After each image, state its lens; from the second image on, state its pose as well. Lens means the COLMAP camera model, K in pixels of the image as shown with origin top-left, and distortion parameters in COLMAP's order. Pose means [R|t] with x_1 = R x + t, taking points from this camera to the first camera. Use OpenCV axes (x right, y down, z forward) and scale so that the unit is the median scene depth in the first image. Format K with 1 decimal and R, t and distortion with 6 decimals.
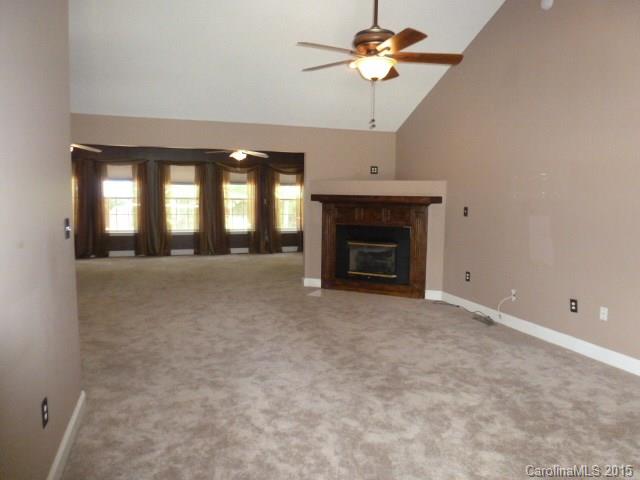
lens RADIAL K [[440.1, 0, 322.6], [0, 440.1, 238.5], [0, 0, 1]] dist [-0.057263, 0.000358]
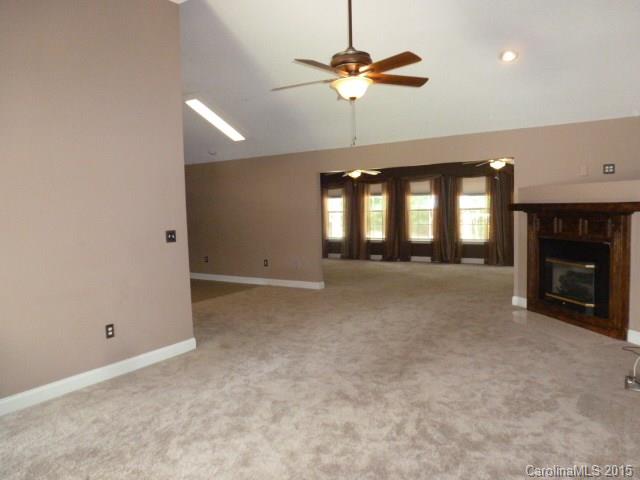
lens RADIAL K [[440.1, 0, 322.6], [0, 440.1, 238.5], [0, 0, 1]] dist [-0.057263, 0.000358]
pose [[0.614830, 0.028037, -0.788161, 0.444089], [-0.045524, 0.998963, 0.000024, -0.010156], [0.787345, 0.035866, 0.615469, 0.144657]]
